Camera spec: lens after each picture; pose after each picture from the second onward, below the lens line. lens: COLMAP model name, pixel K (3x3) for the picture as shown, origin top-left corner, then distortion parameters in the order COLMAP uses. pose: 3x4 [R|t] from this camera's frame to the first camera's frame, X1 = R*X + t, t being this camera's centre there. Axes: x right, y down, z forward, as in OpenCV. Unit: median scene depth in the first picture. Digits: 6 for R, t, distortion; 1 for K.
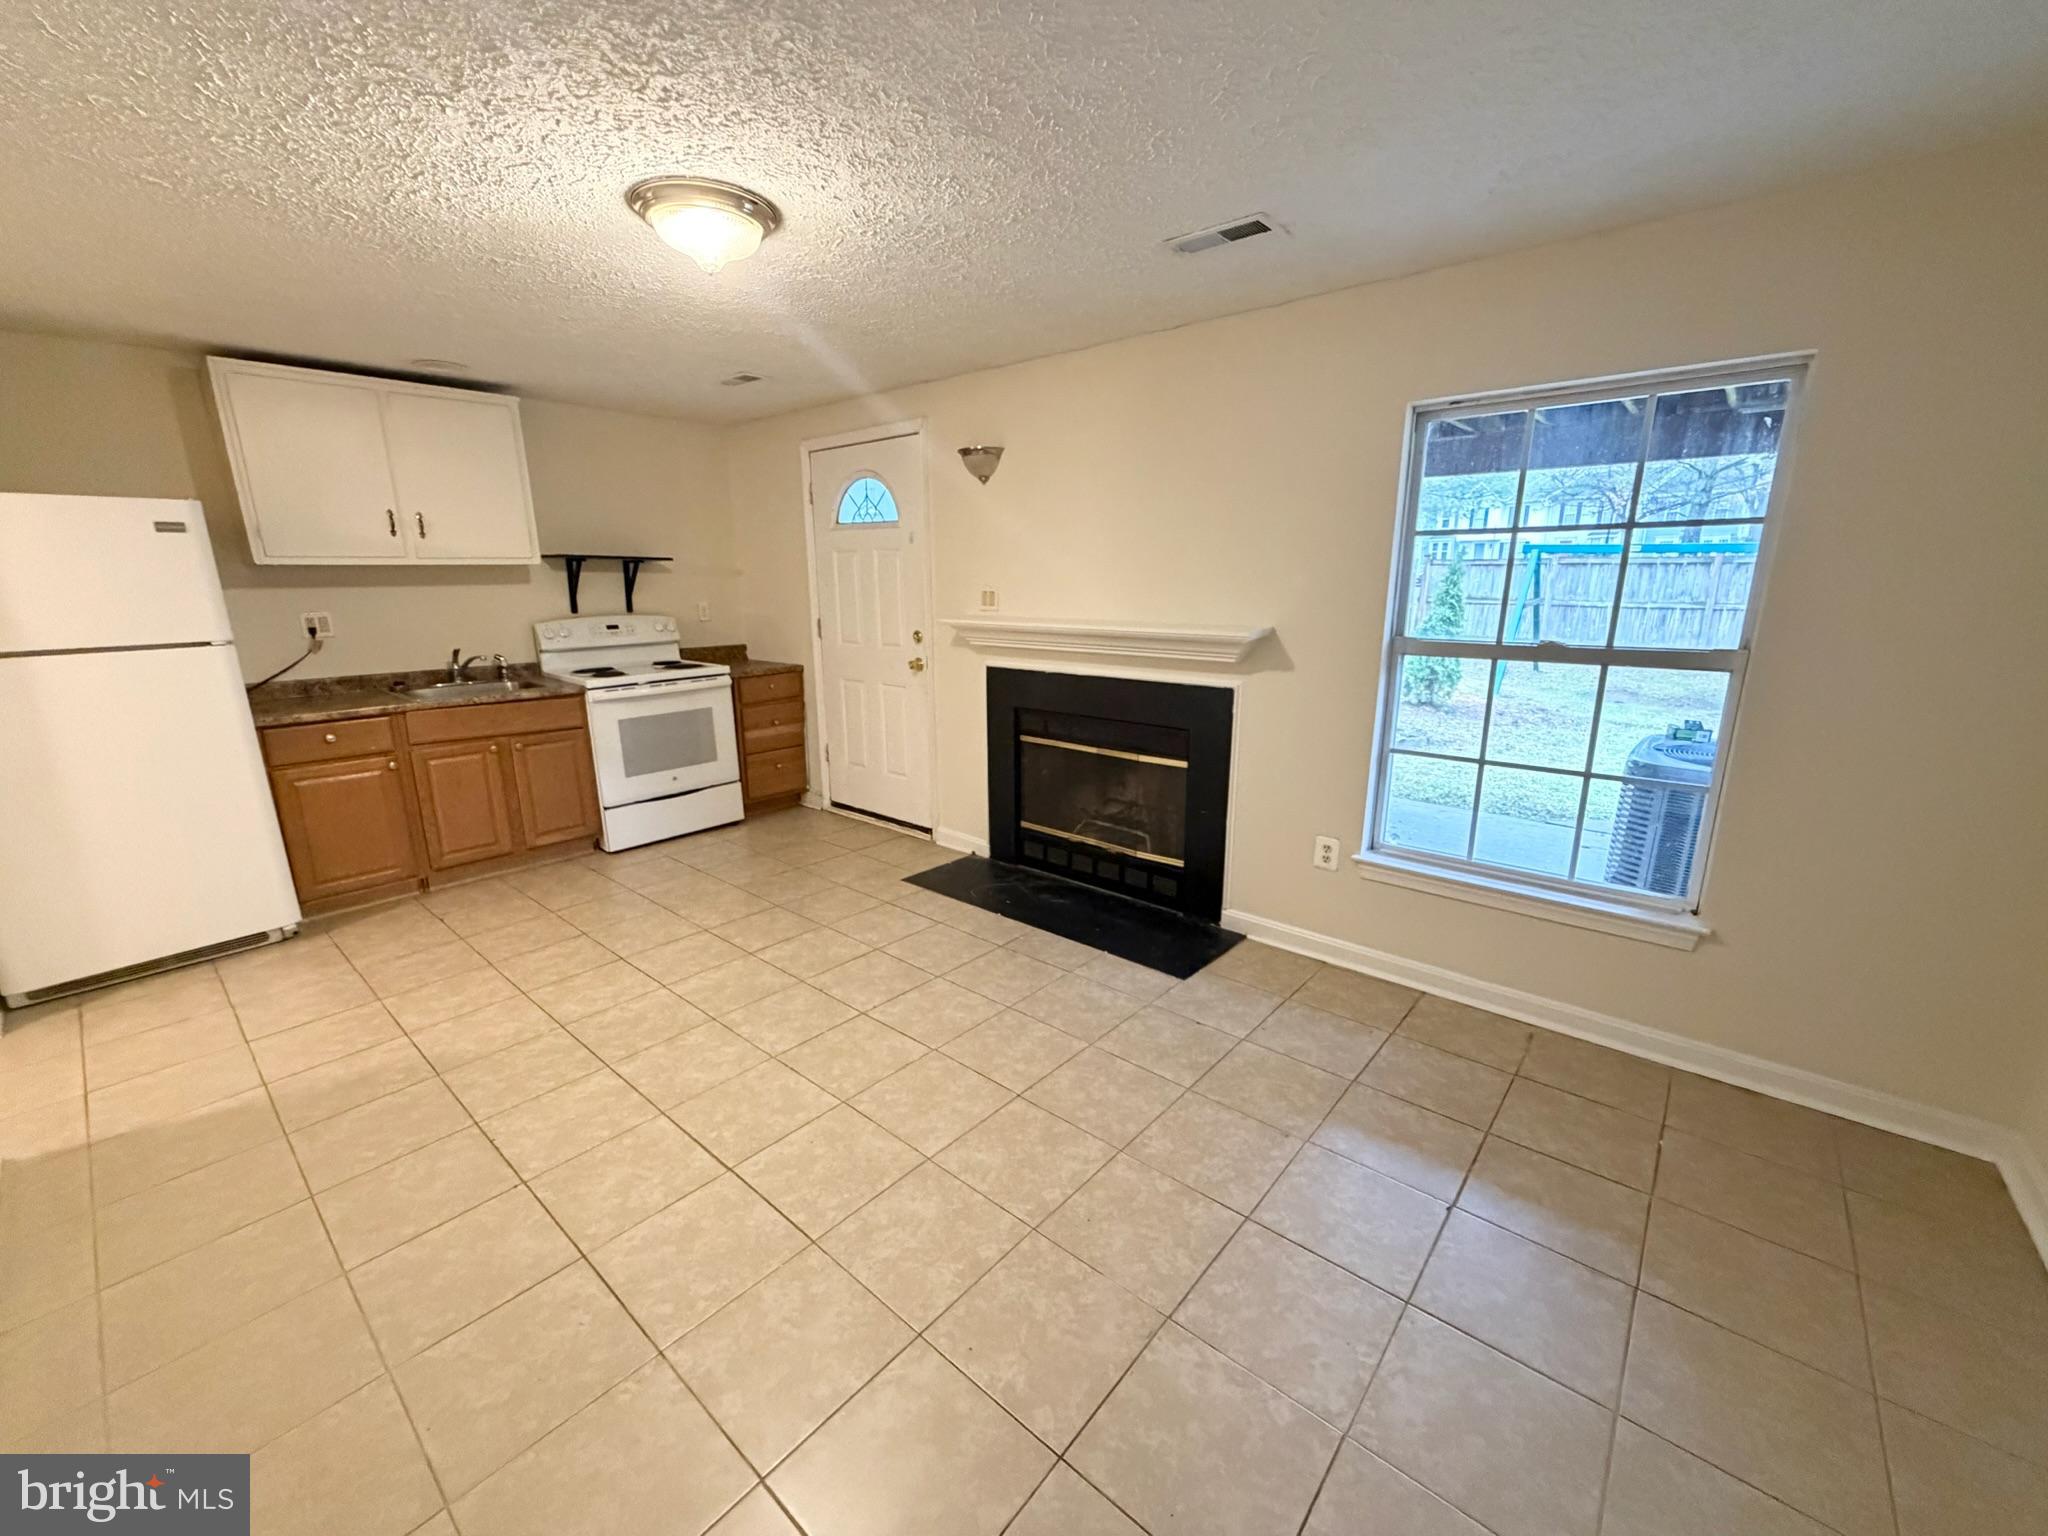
lens RADIAL K [[815.4, 0, 1022.4], [0, 815.4, 778.3], [0, 0, 1]] dist [0.001418, 0.000511]
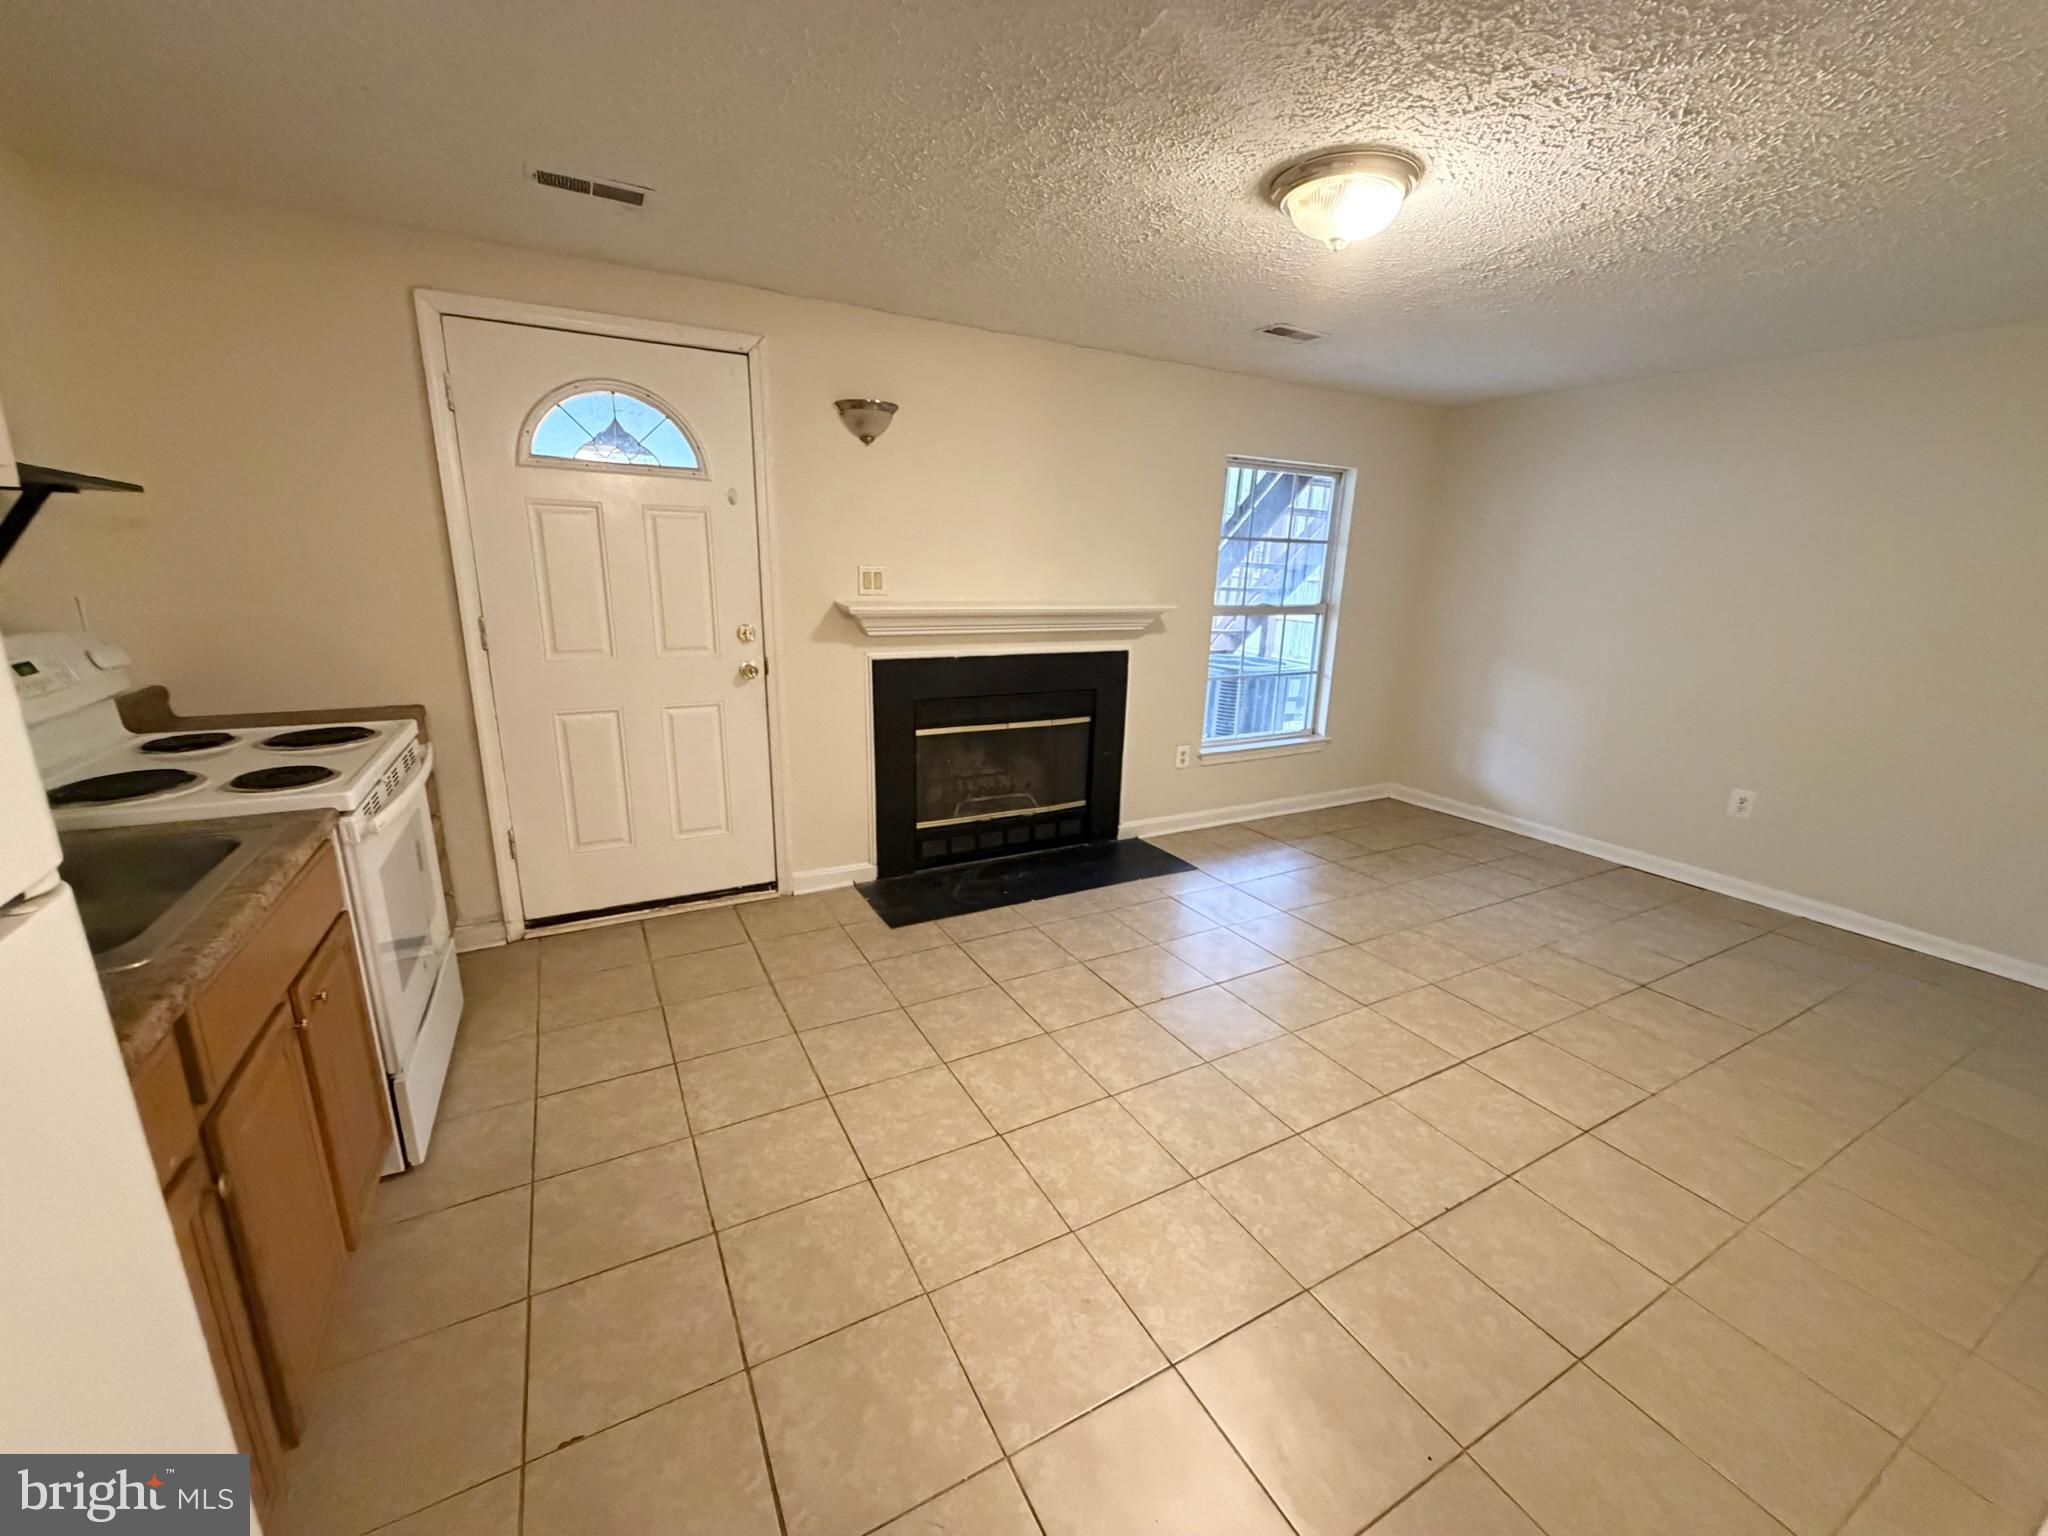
lens RADIAL K [[815.4, 0, 1025.1], [0, 815.4, 767.0], [0, 0, 1]] dist [0.001418, 0.000511]
pose [[0.348516, -0.217093, 0.911815, -0.890021], [0.197752, 0.967941, 0.154870, -0.144696], [-0.916204, 0.126339, 0.380273, 0.603672]]
